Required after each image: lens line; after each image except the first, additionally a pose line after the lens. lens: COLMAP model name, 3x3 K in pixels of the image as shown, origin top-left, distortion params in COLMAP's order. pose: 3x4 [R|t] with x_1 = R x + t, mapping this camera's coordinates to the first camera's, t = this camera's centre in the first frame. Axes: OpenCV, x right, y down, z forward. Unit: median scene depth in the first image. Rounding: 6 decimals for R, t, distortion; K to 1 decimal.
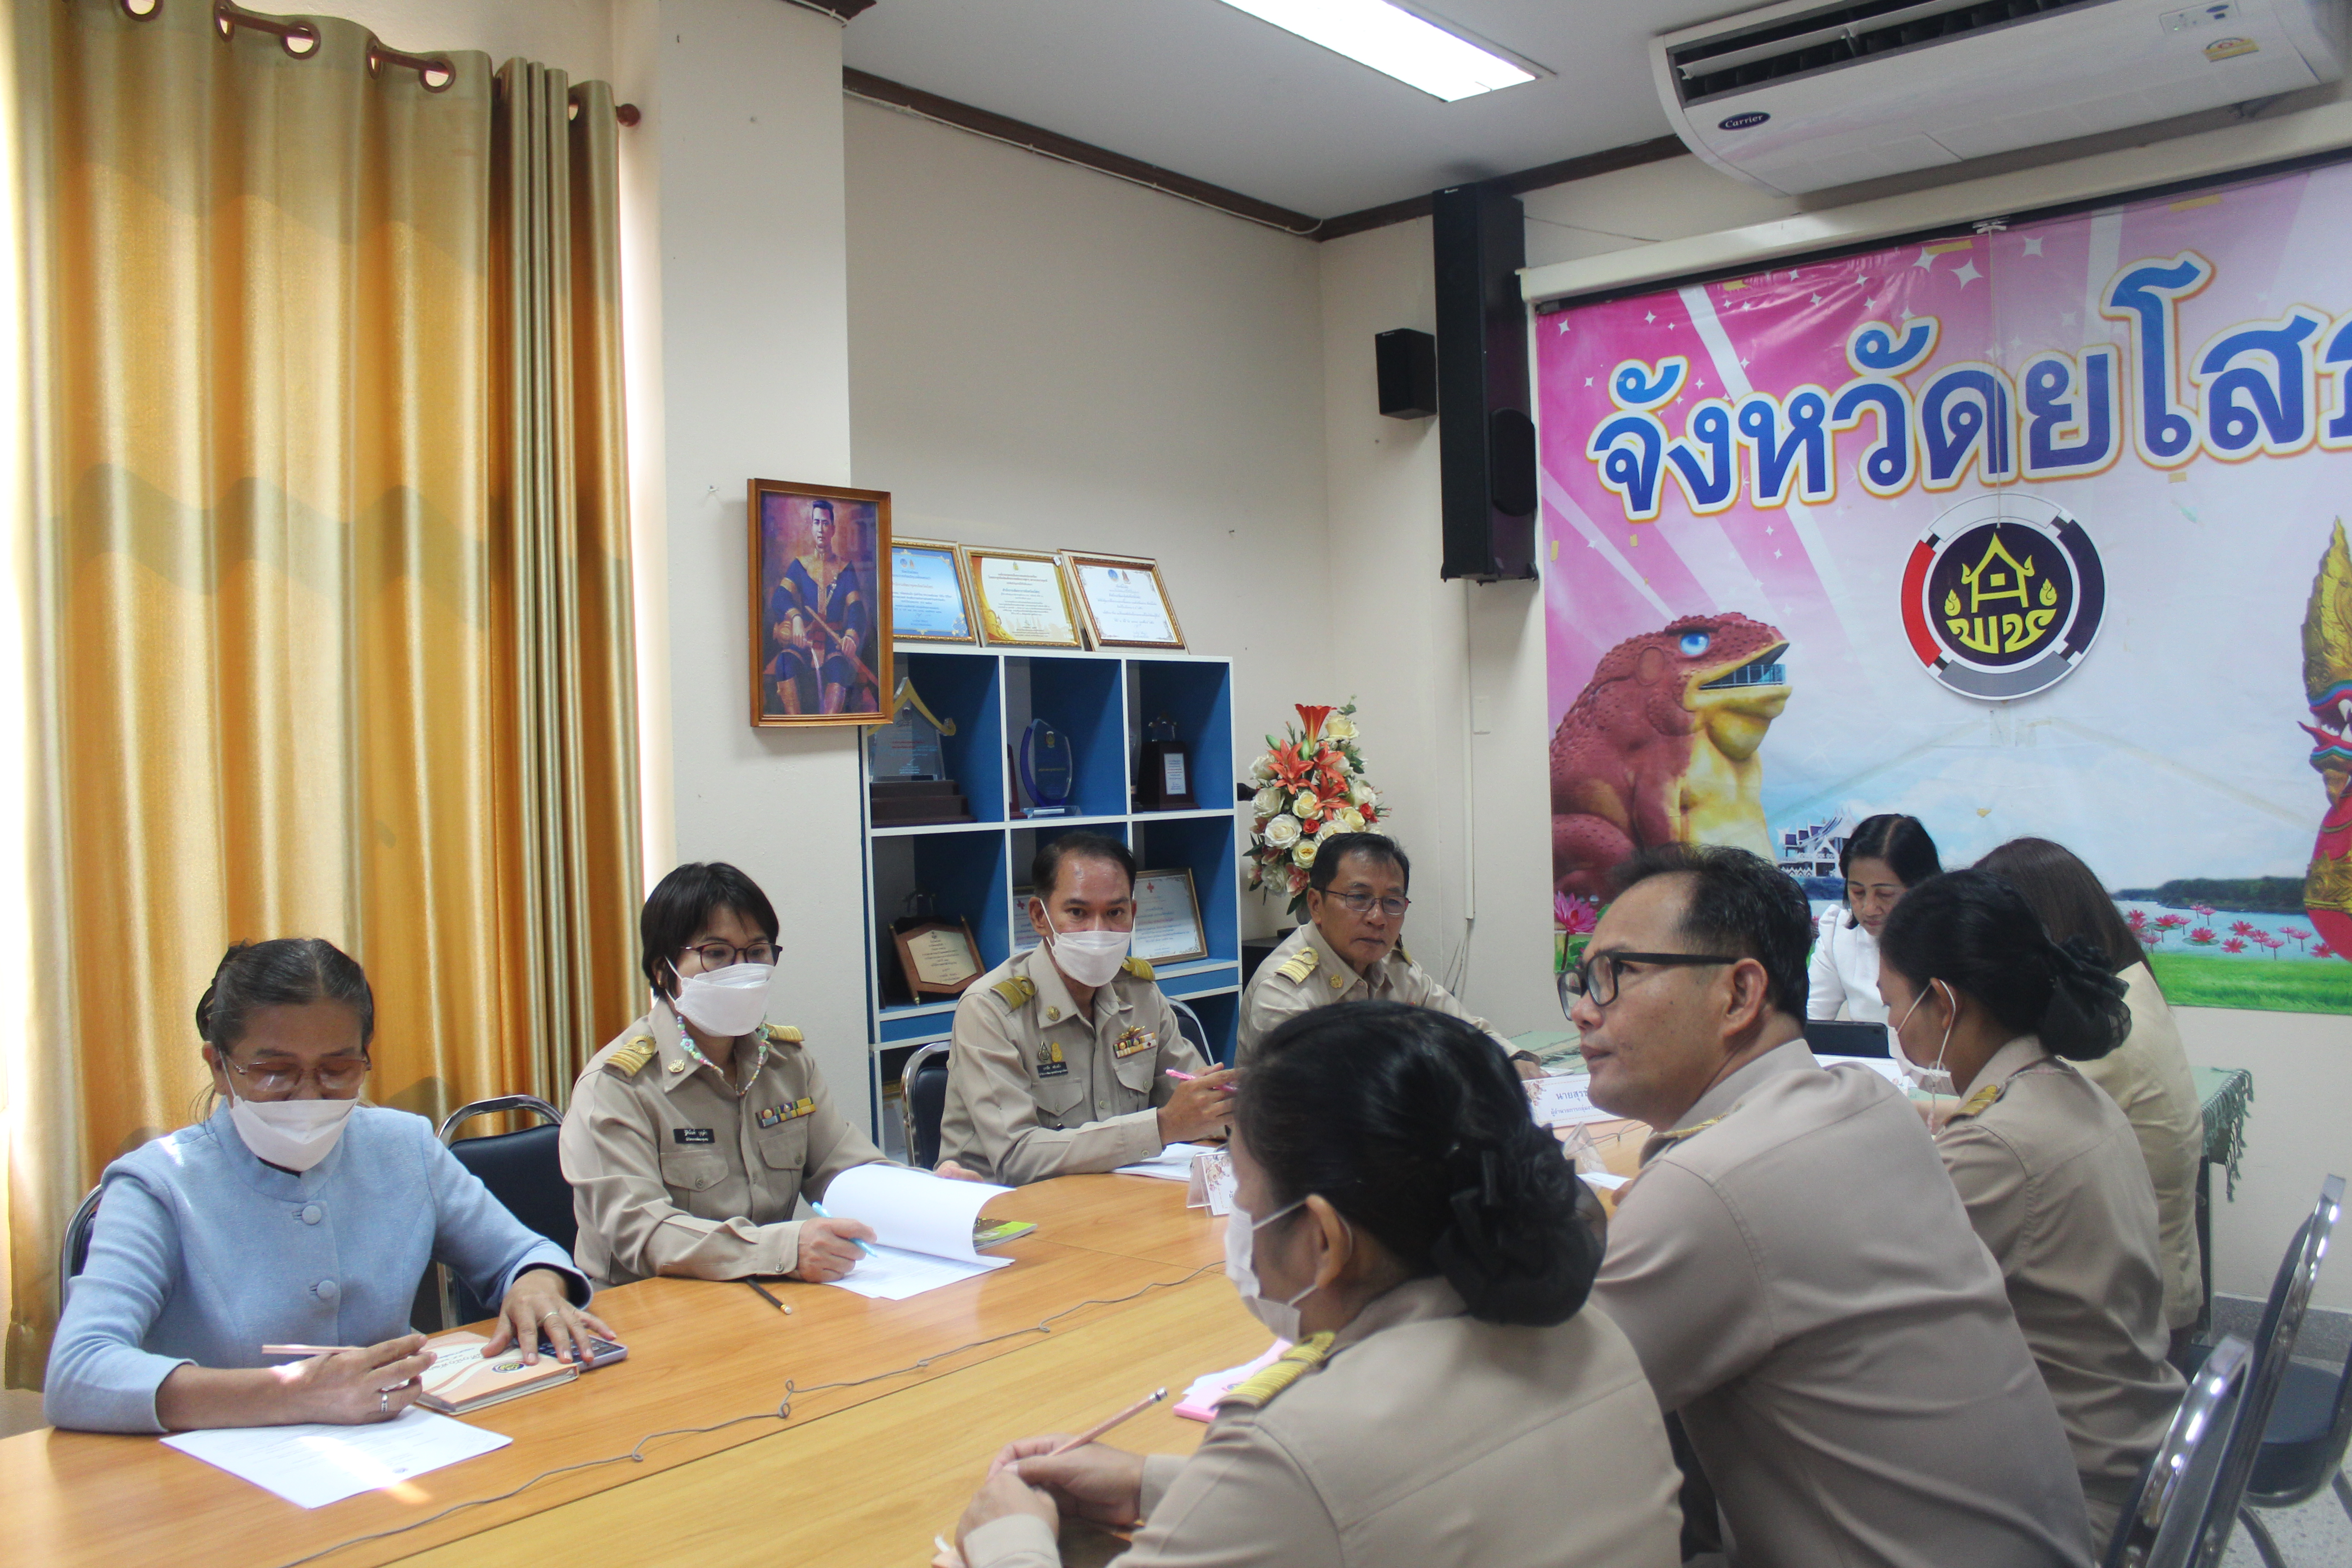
lens RADIAL K [[1983.7, 0, 1092.6], [0, 1983.7, 792.3], [0, 0, 1]] dist [-0.124533, 0.096637]
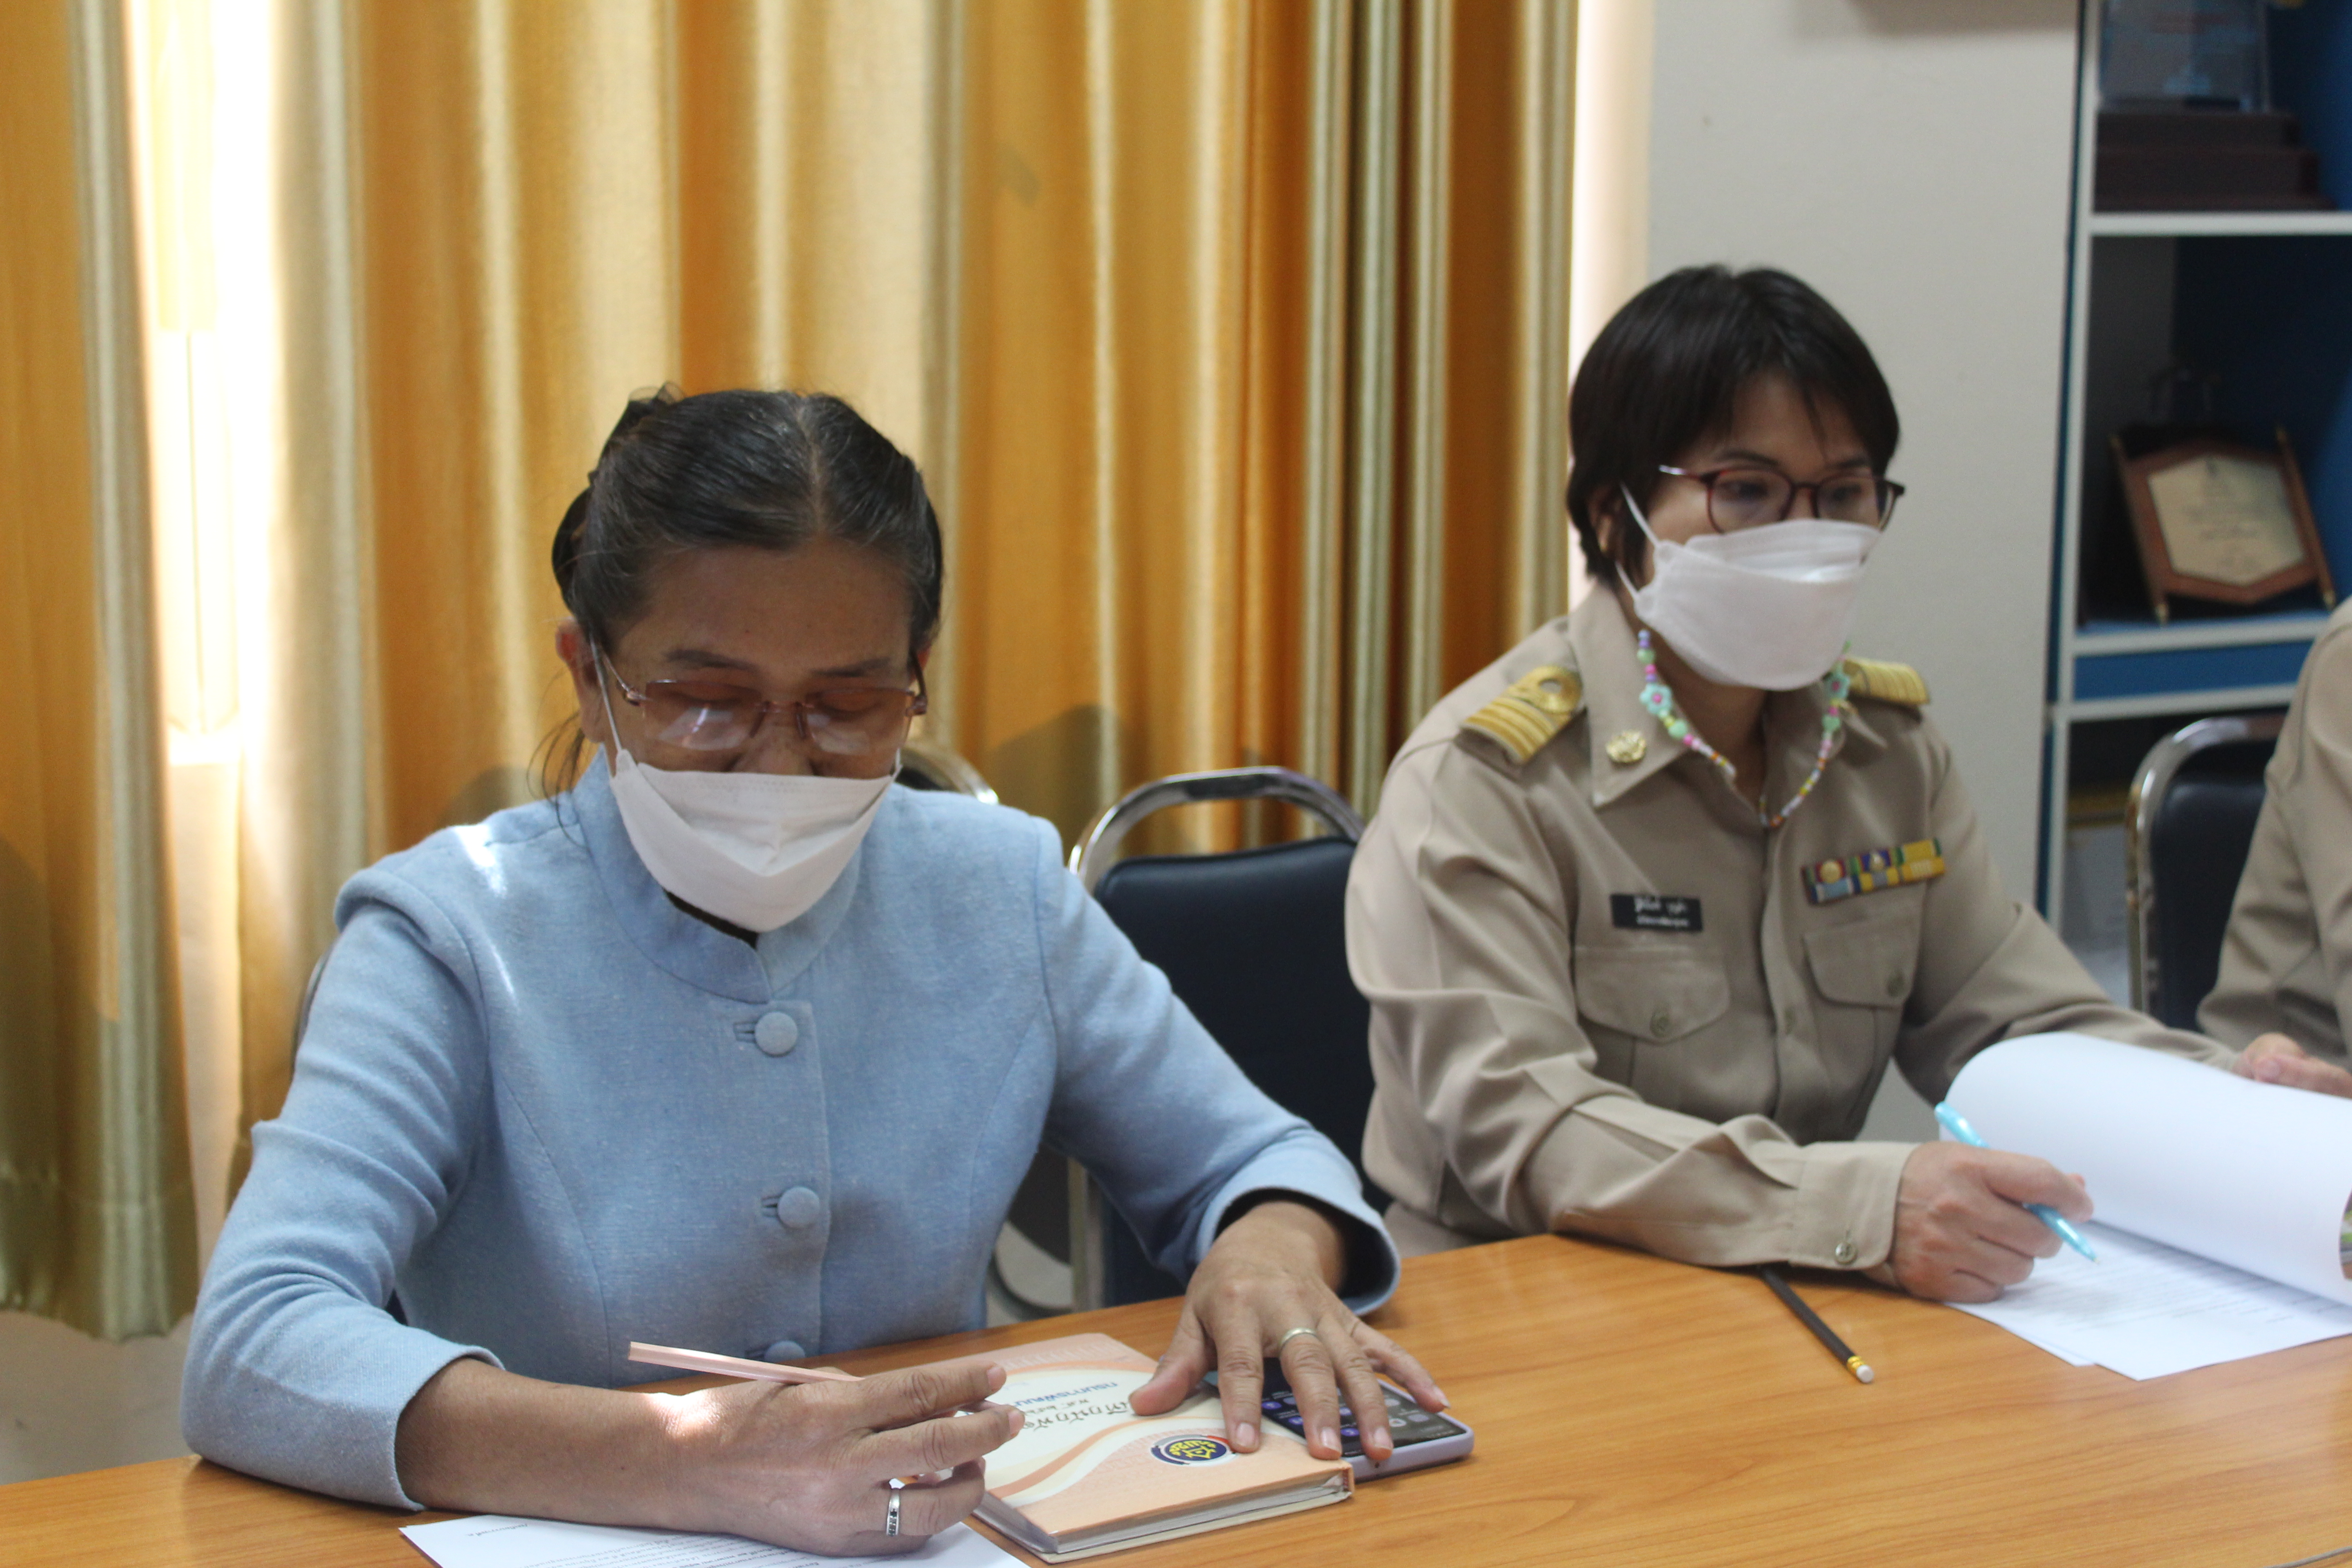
lens RADIAL K [[3824.5, 0, 1176.0], [0, 3824.5, 784.0], [0, 0, 1]] dist [0.088250, 0.020695]
pose [[0.947366, 0.093643, -0.306151, -0.053782], [-0.042827, 0.984740, 0.168678, 0.012519], [0.317274, -0.146689, 0.936920, 0.208848]]
